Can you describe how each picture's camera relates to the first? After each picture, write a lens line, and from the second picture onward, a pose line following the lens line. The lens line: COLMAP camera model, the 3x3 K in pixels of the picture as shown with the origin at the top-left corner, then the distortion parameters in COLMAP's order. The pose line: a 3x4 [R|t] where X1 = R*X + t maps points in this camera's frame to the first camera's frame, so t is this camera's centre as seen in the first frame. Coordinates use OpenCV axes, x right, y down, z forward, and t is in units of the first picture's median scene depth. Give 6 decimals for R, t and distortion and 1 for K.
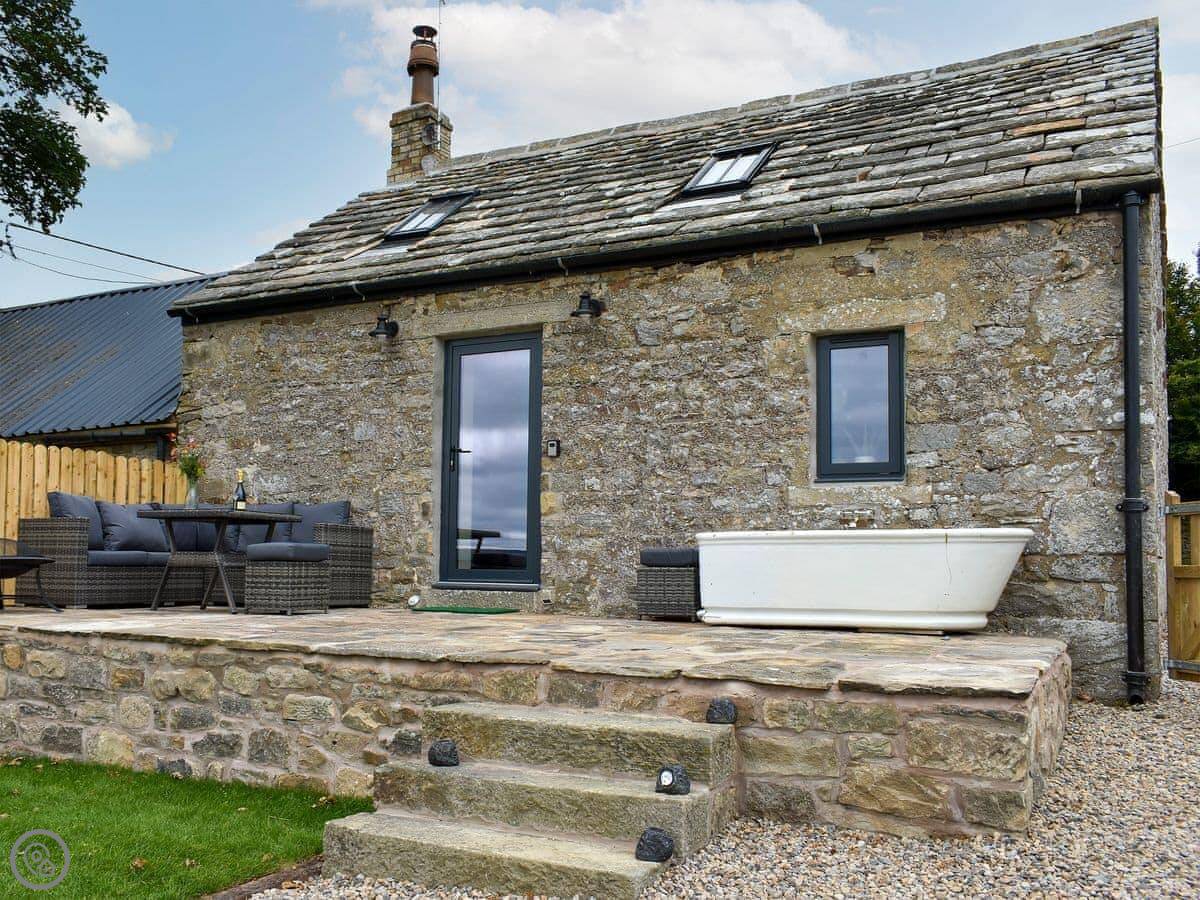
lens RADIAL K [[1130.9, 0, 567.2], [0, 1130.9, 503.8], [0, 0, 1]] dist [-0.000741, 0.001054]
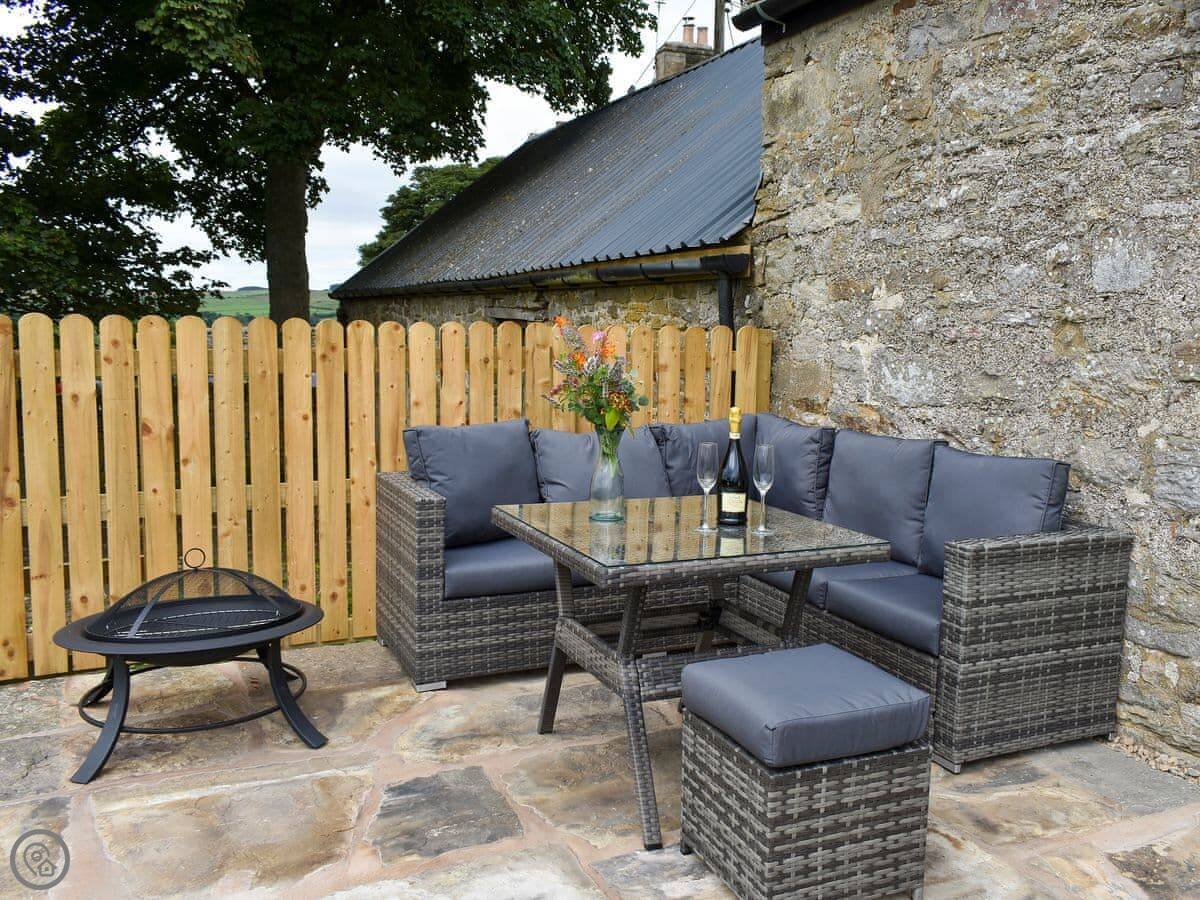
lens RADIAL K [[1066.1, 0, 639.9], [0, 1066.1, 446.7], [0, 0, 1]] dist [-0.003225, 0.013775]
pose [[0.784151, 0.082205, -0.615101, -0.095258], [0.026069, 0.985949, 0.165000, -0.074998], [0.620022, -0.145420, 0.770990, 0.701960]]
